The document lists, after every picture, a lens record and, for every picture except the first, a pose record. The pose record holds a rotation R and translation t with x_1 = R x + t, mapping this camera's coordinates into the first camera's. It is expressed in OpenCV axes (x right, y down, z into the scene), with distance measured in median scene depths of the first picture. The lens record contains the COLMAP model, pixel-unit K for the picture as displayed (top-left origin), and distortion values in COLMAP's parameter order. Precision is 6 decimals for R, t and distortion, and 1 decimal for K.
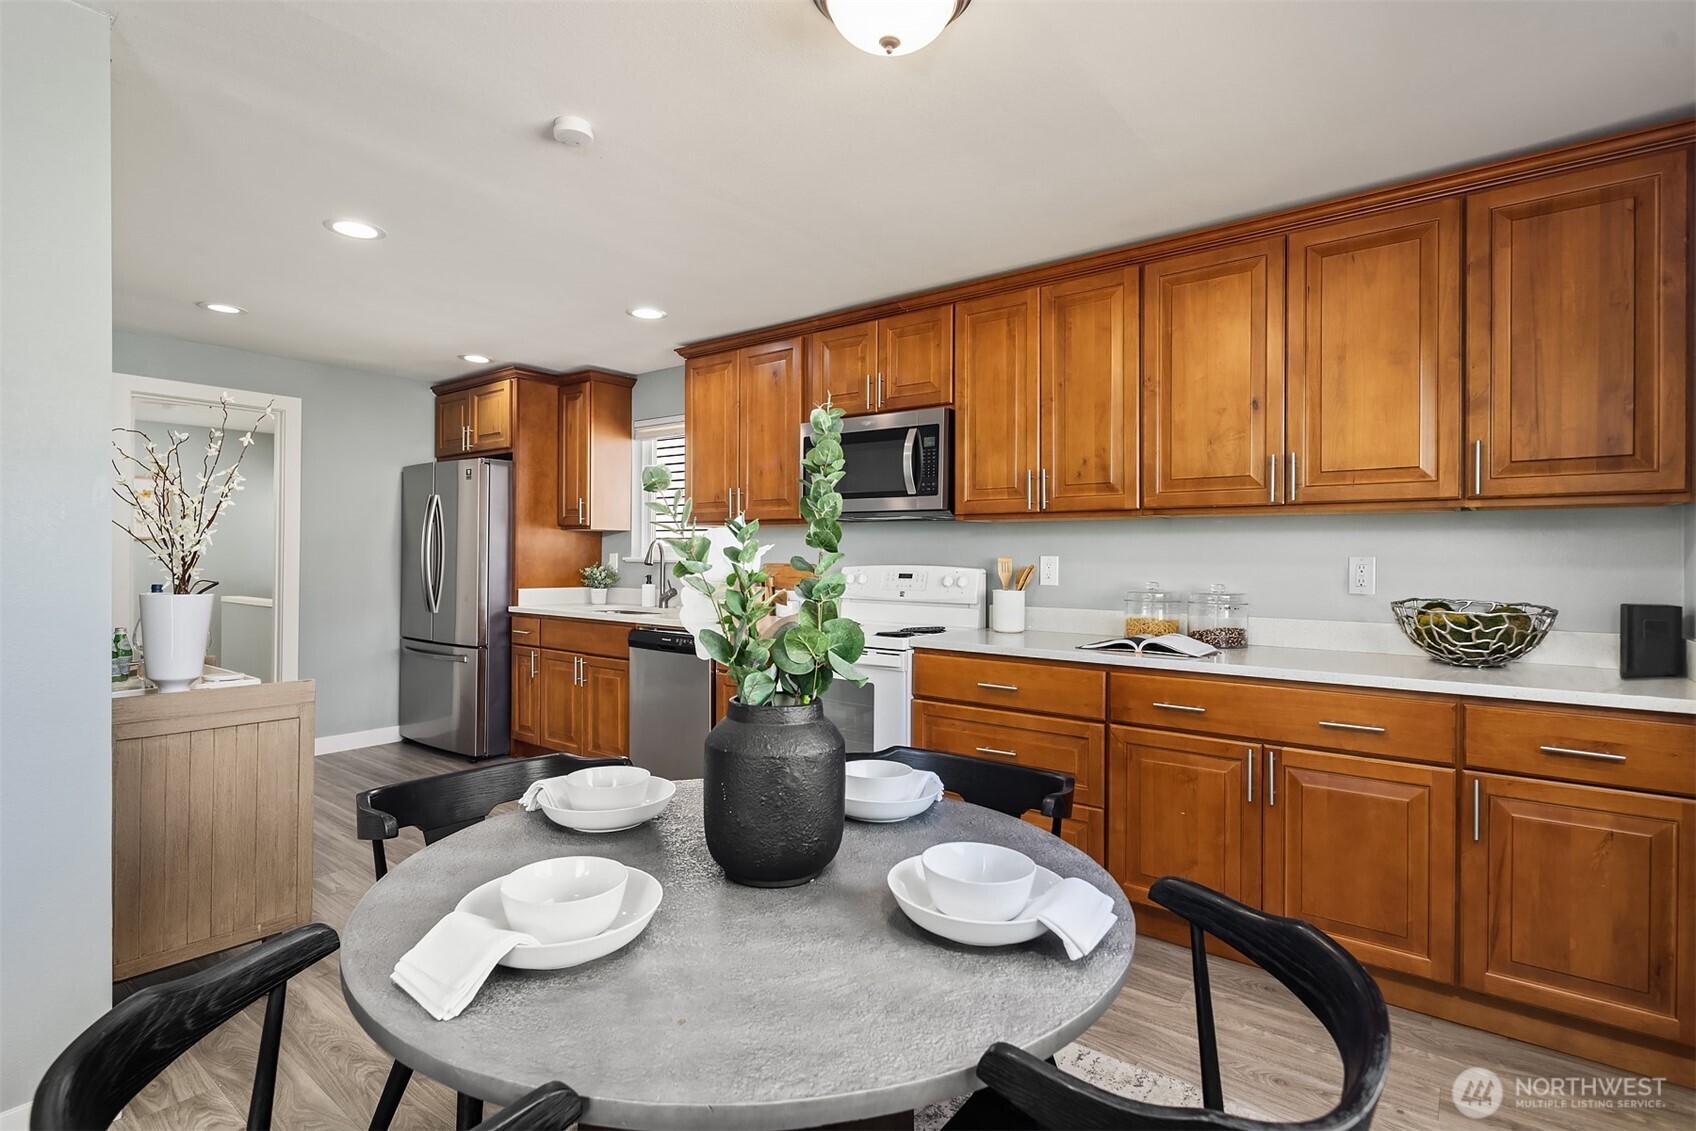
lens RADIAL K [[827.5, 0, 836.1], [0, 827.5, 558.2], [0, 0, 1]] dist [0.009306, -0.004583]
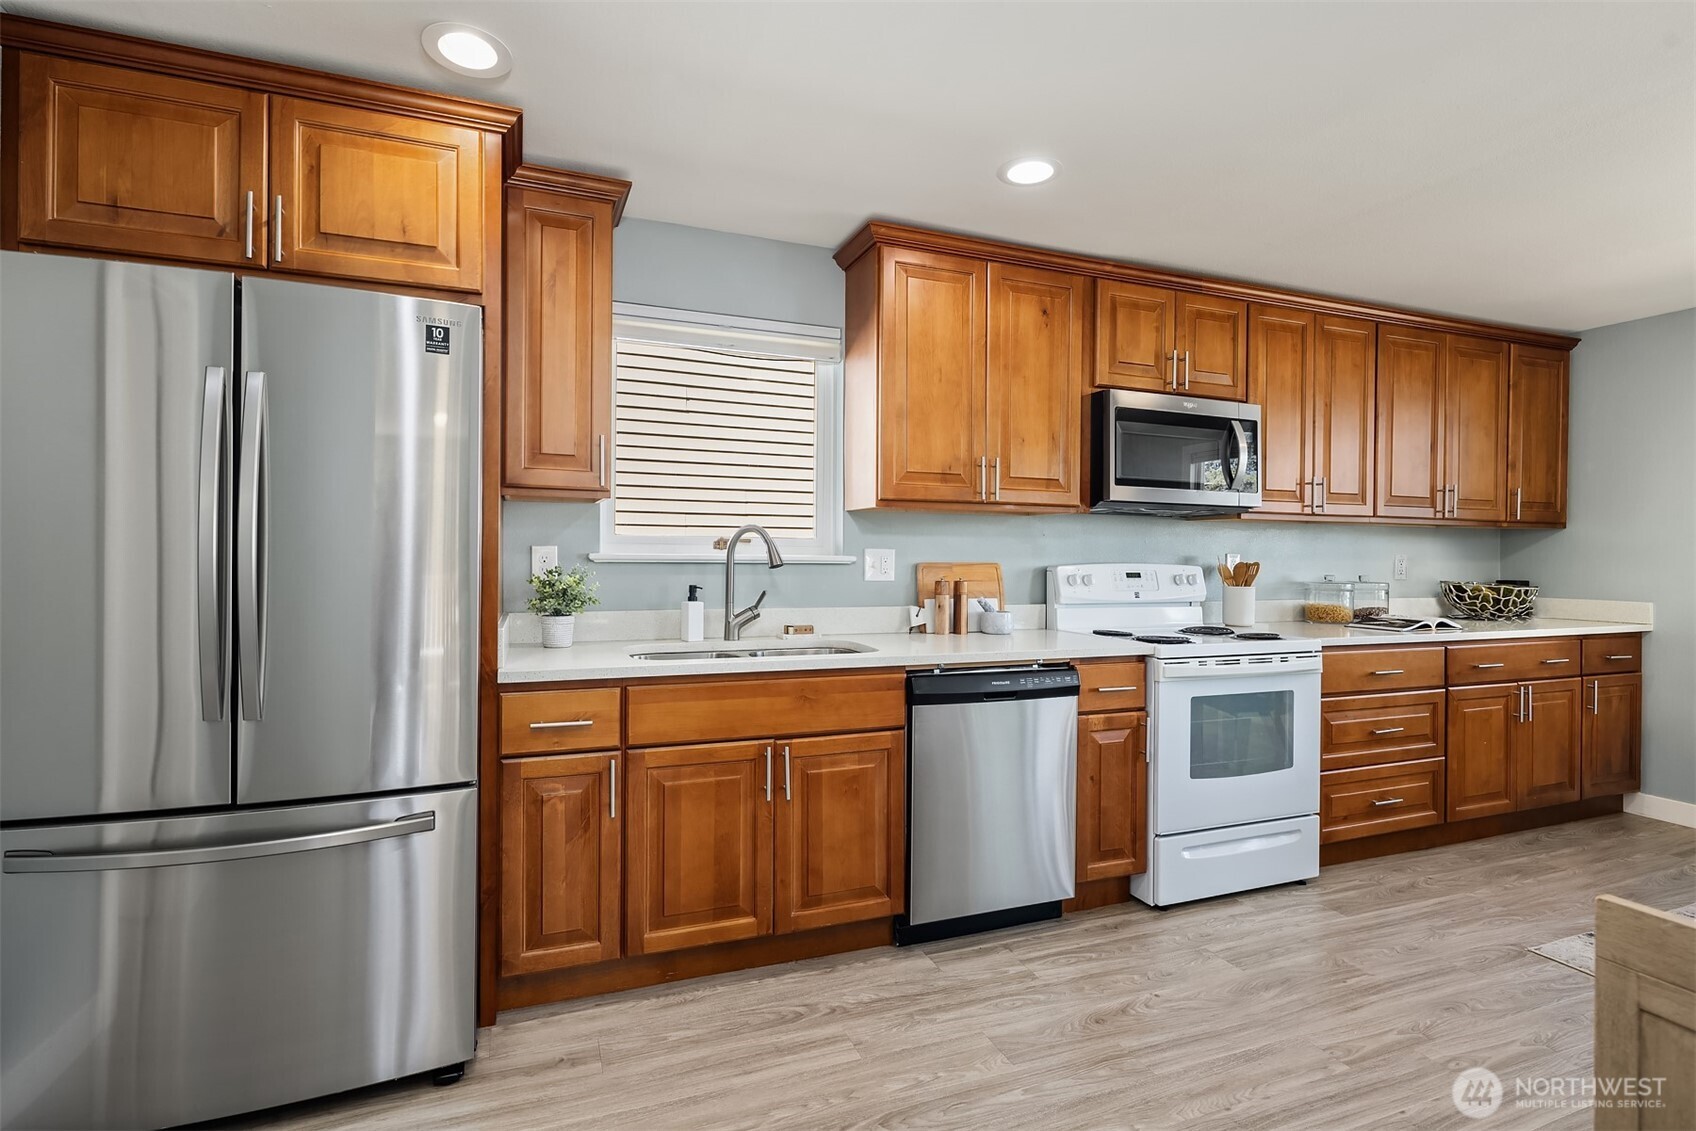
lens RADIAL K [[827.5, 0, 834.9], [0, 827.5, 561.3], [0, 0, 1]] dist [0.009306, -0.004583]
pose [[0.498780, -0.006065, 0.866708, -0.773915], [-0.001822, 0.999966, 0.008046, -0.000344], [-0.866727, -0.005592, 0.498752, 0.742283]]
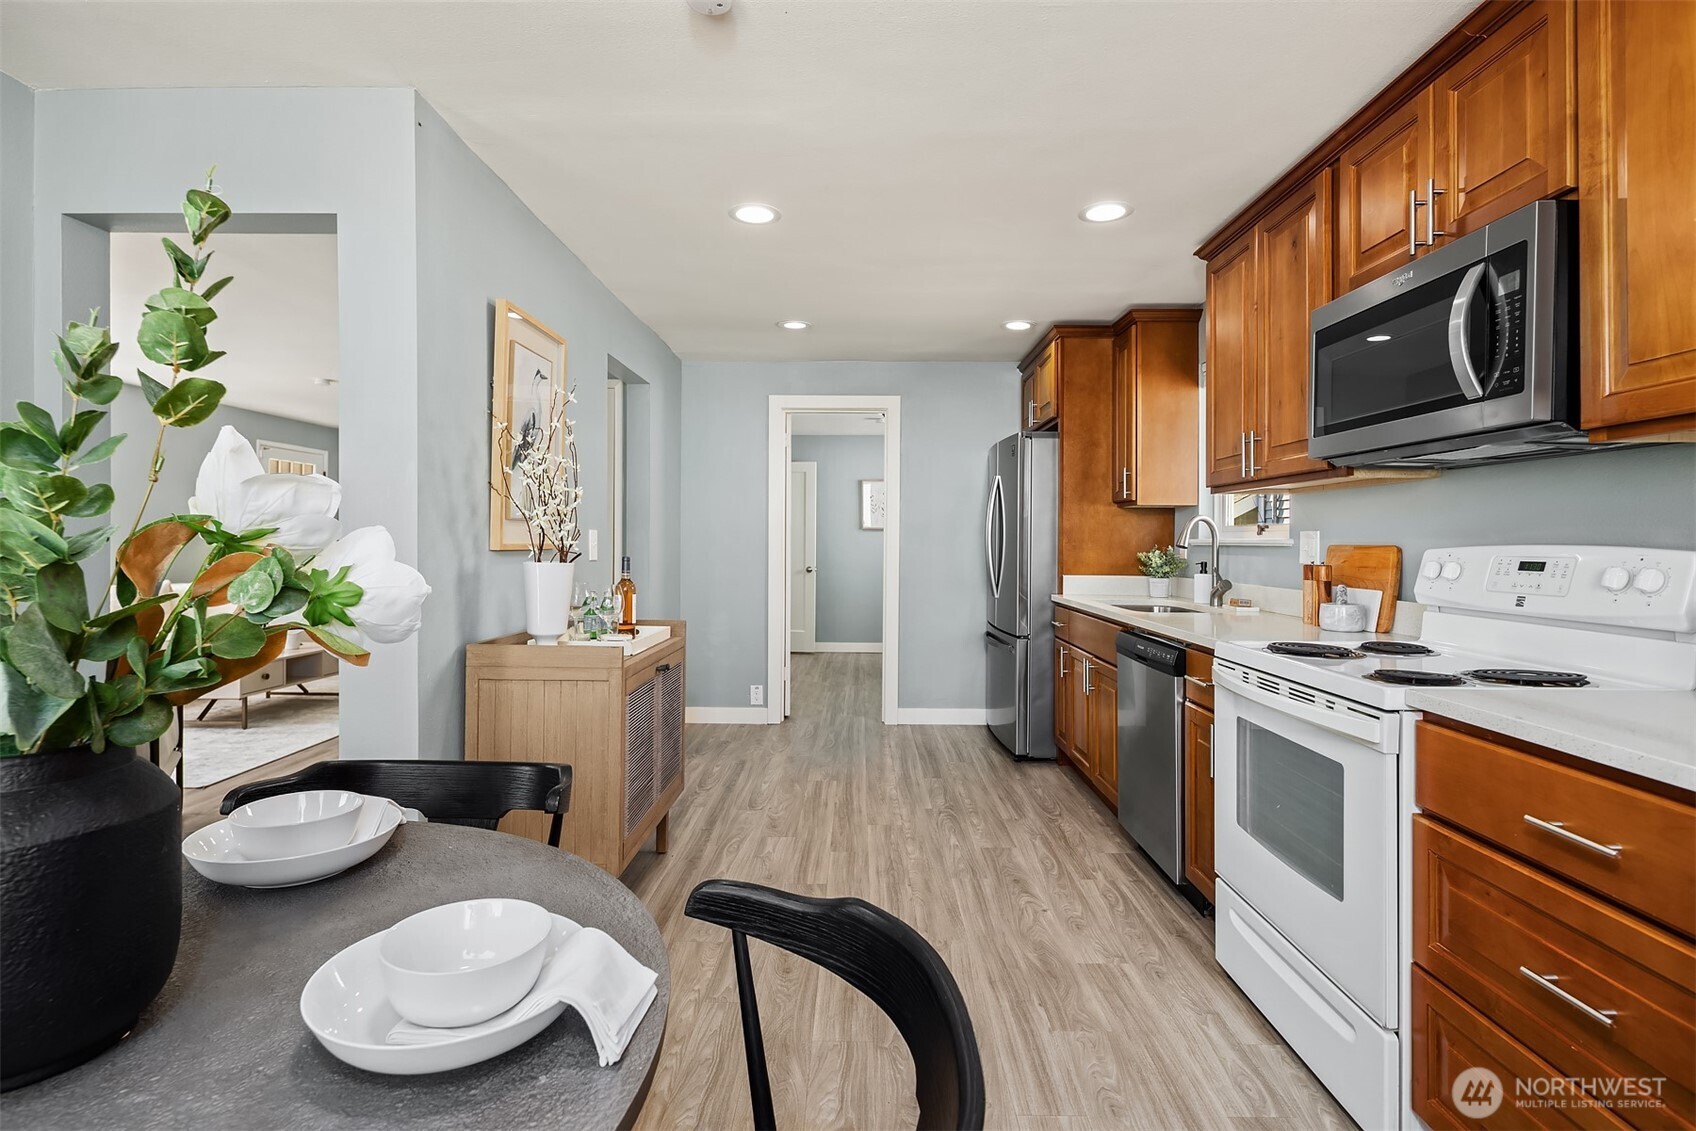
lens RADIAL K [[827.5, 0, 850.9], [0, 827.5, 544.0], [0, 0, 1]] dist [0.009306, -0.004583]
pose [[0.615738, -0.001099, -0.787950, 0.203315], [-0.005614, 0.999968, -0.005782, 0.011693], [0.787931, 0.007984, 0.615712, 0.322082]]
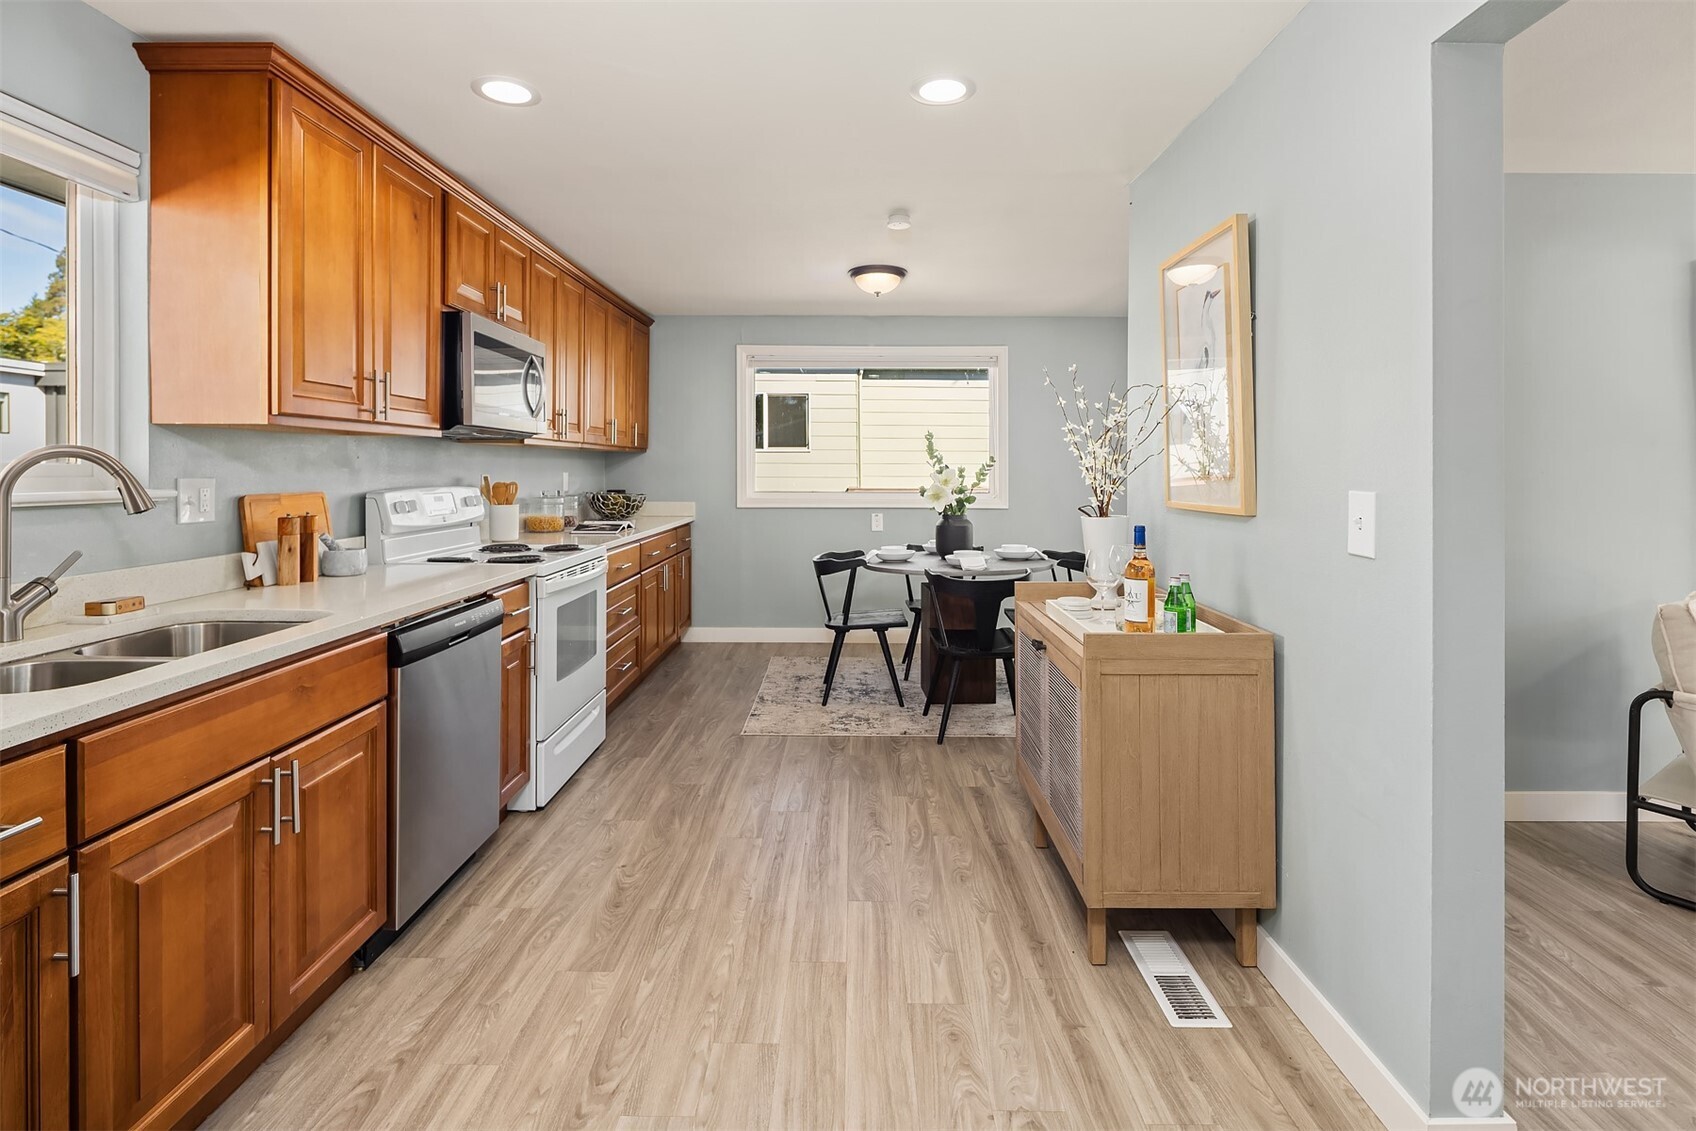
lens RADIAL K [[827.5, 0, 856.8], [0, 827.5, 472.5], [0, 0, 1]] dist [0.009306, -0.004583]
pose [[-0.627872, -0.009678, 0.778257, -0.791804], [-0.000719, 0.999929, 0.011854, -0.015452], [-0.778317, 0.006884, -0.627834, 1.079764]]
